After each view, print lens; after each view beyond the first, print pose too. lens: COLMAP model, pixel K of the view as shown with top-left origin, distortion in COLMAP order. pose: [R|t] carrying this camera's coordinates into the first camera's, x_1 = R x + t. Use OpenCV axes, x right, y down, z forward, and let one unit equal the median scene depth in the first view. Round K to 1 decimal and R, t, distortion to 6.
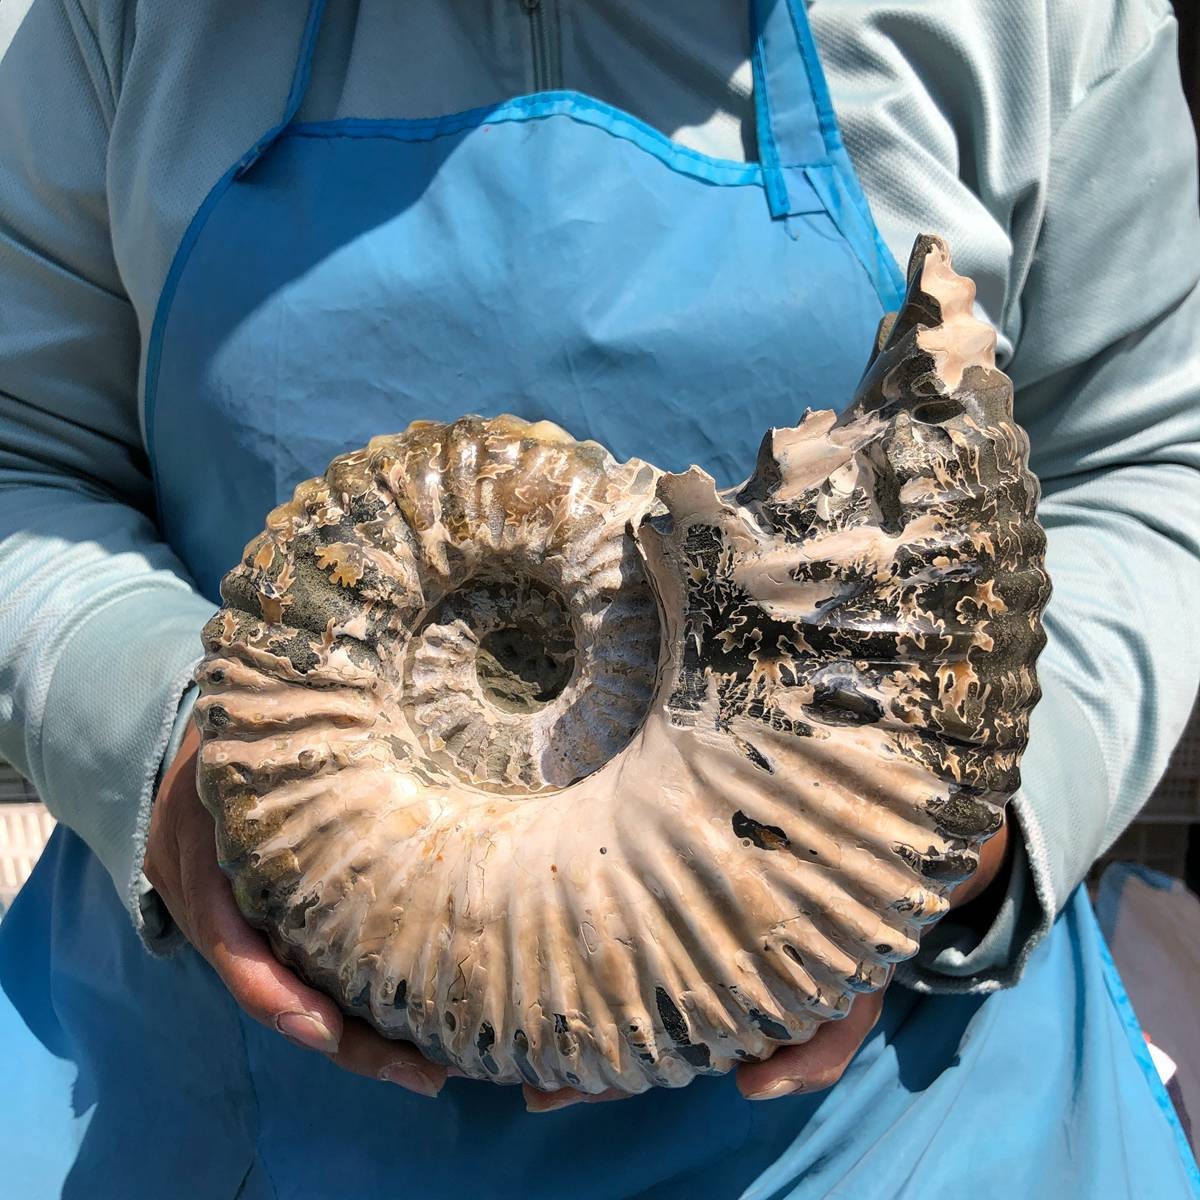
lens RADIAL K [[1350.8, 0, 600.1], [0, 1350.8, 587.1], [0, 0, 1]] dist [0.211203, -0.920952]
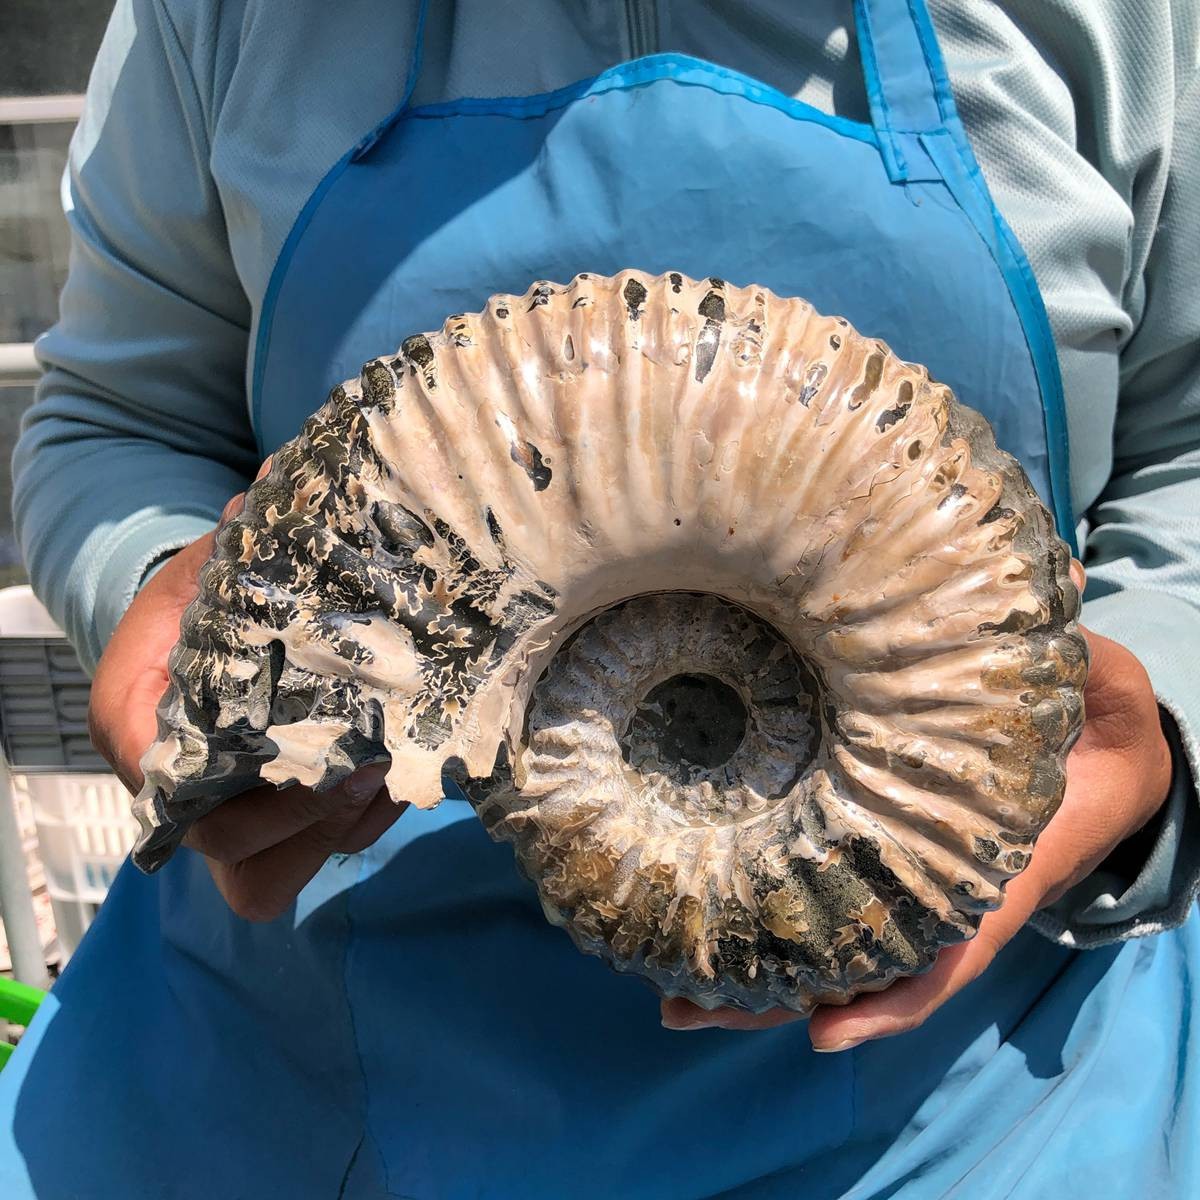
lens RADIAL K [[1350.8, 0, 600.1], [0, 1350.8, 587.1], [0, 0, 1]] dist [0.211203, -0.920952]
pose [[-0.828171, -0.501744, 0.249772, -0.232455], [0.515622, -0.856740, -0.011376, 0.139007], [0.219698, 0.119367, 0.968238, 0.022633]]
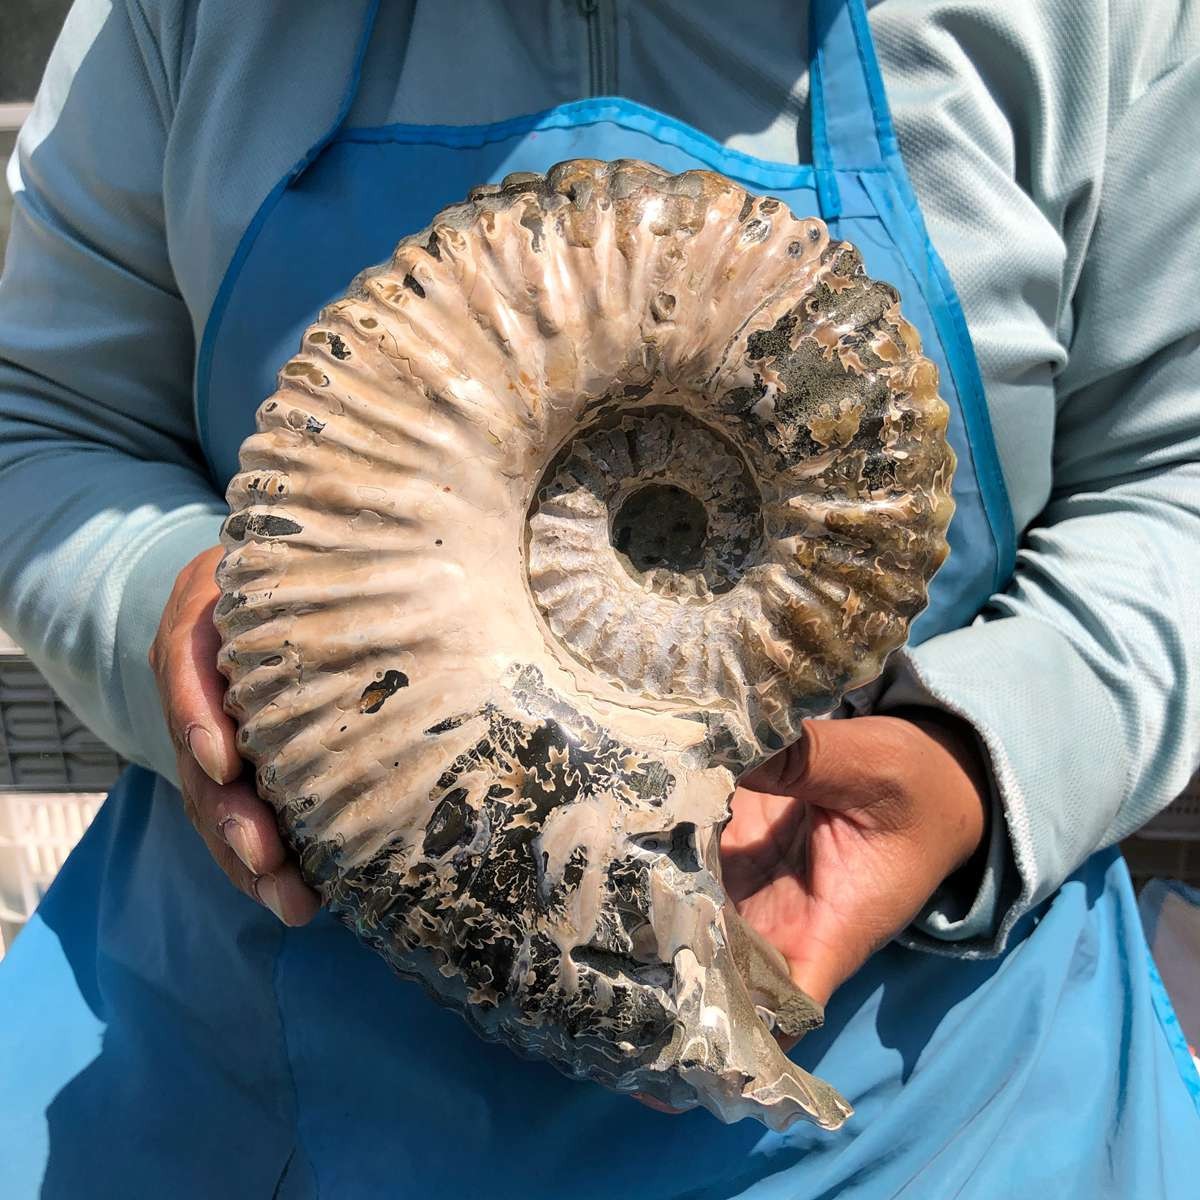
lens RADIAL K [[1350.8, 0, 600.1], [0, 1350.8, 587.1], [0, 0, 1]] dist [0.211203, -0.920952]
pose [[-0.446573, 0.879577, 0.164063, -0.193586], [-0.870086, -0.469655, 0.149582, -0.078352], [0.208622, -0.075949, 0.975043, 0.044371]]
